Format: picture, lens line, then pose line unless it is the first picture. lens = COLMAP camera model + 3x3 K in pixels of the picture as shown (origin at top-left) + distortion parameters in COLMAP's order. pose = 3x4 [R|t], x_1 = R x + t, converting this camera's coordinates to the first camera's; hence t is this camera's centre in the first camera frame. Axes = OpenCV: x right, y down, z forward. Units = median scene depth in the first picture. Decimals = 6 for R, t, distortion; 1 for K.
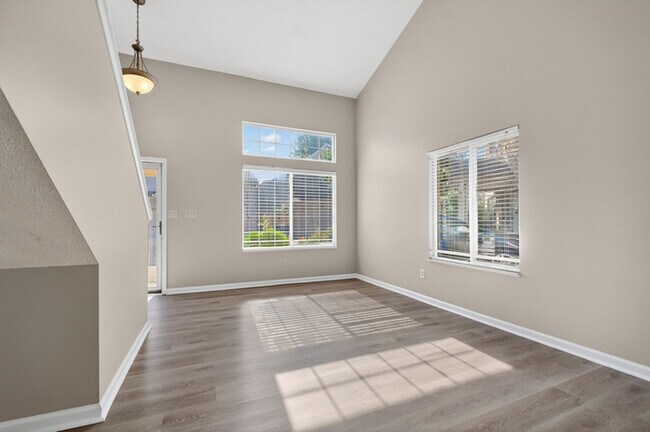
lens RADIAL K [[277.0, 0, 325.5], [0, 277.0, 224.9], [0, 0, 1]] dist [0.000923, -0.000137]
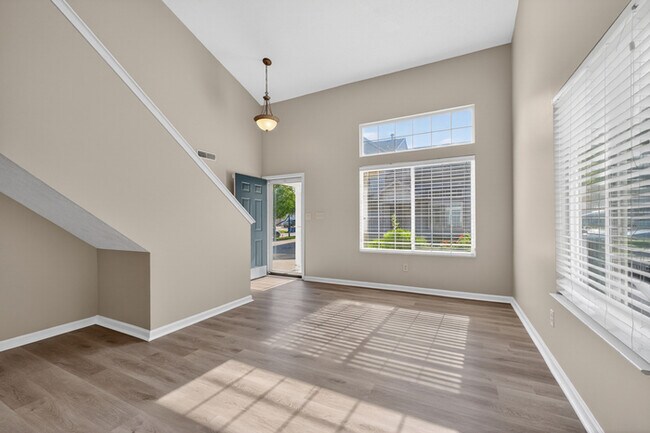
lens RADIAL K [[277.0, 0, 325.5], [0, 277.0, 225.4], [0, 0, 1]] dist [0.000923, -0.000137]
pose [[0.633646, 0.010496, -0.773552, 0.660689], [0.003724, 0.999855, 0.016617, -0.030088], [0.773614, -0.013410, 0.633515, 0.392795]]
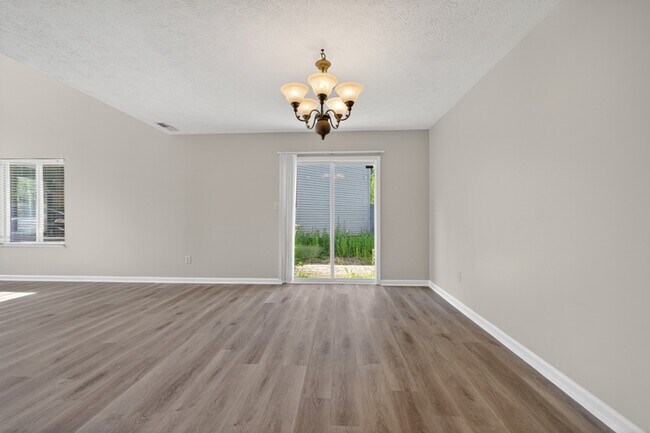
lens RADIAL K [[277.0, 0, 325.5], [0, 277.0, 225.4], [0, 0, 1]] dist [0.000923, -0.000137]
pose [[0.466809, -0.029156, 0.883877, -0.036776], [0.002244, 0.999492, 0.031785, 0.005583], [-0.884355, -0.012854, 0.466637, -1.119451]]
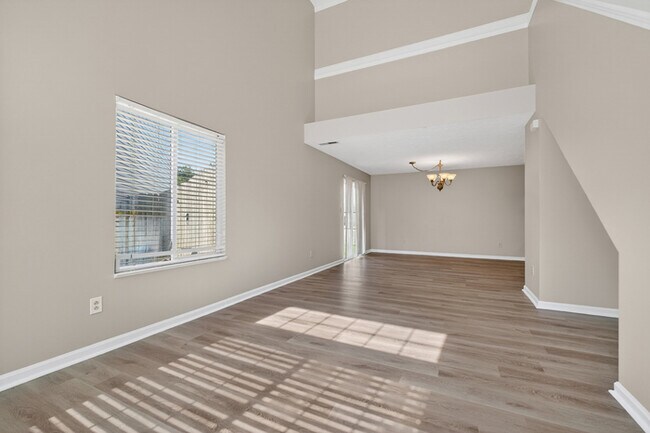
lens RADIAL K [[274.6, 0, 322.9], [0, 274.6, 212.7], [0, 0, 1]] dist [-0.002422, -0.000188]
pose [[-0.628935, 0.013204, 0.777346, -0.484940], [-0.000051, 0.999855, -0.017025, 0.002851], [-0.777458, -0.010747, -0.628843, 1.338872]]
